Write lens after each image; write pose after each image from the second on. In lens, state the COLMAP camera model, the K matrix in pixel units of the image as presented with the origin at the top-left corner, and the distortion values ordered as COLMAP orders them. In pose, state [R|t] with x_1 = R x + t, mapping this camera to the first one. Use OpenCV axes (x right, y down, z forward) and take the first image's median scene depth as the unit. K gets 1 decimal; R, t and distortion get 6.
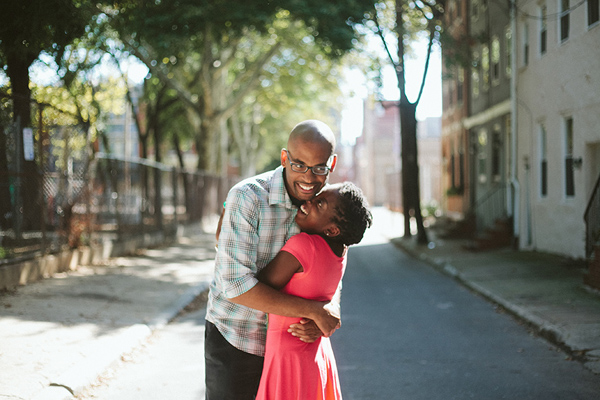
lens RADIAL K [[902.5, 0, 300.0], [0, 902.5, 200.0], [0, 0, 1]] dist [-0.044445, -0.071354]
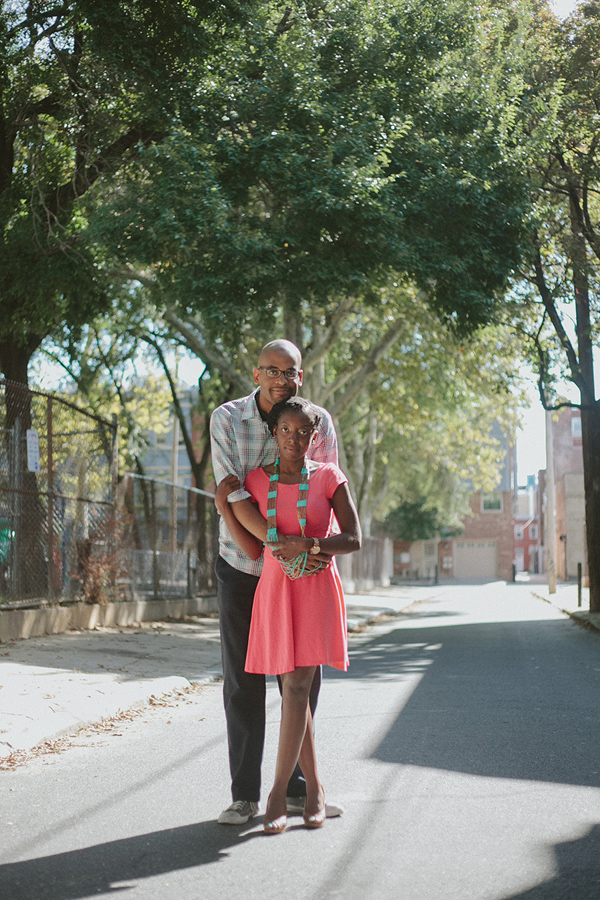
lens RADIAL K [[1492.3, 0, 300.2], [0, 1492.3, 464.2], [0, 0, 1]] dist [-0.013568, -0.020848]
pose [[0.994219, -0.007485, -0.107110, 0.026867], [-0.001231, 0.996707, -0.081077, 0.027310], [0.107364, 0.080740, 0.990936, -0.108899]]
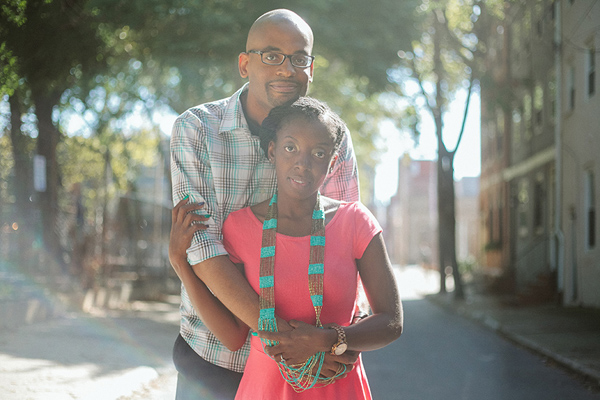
lens RADIAL K [[902.5, 0, 300.0], [0, 902.5, 200.0], [0, 0, 1]] dist [-0.044445, -0.071354]
pose [[0.999109, 0.019126, -0.037630, 0.002193], [-0.021637, 0.997485, -0.067496, 0.012967], [0.036244, 0.068250, 0.997010, 0.045181]]
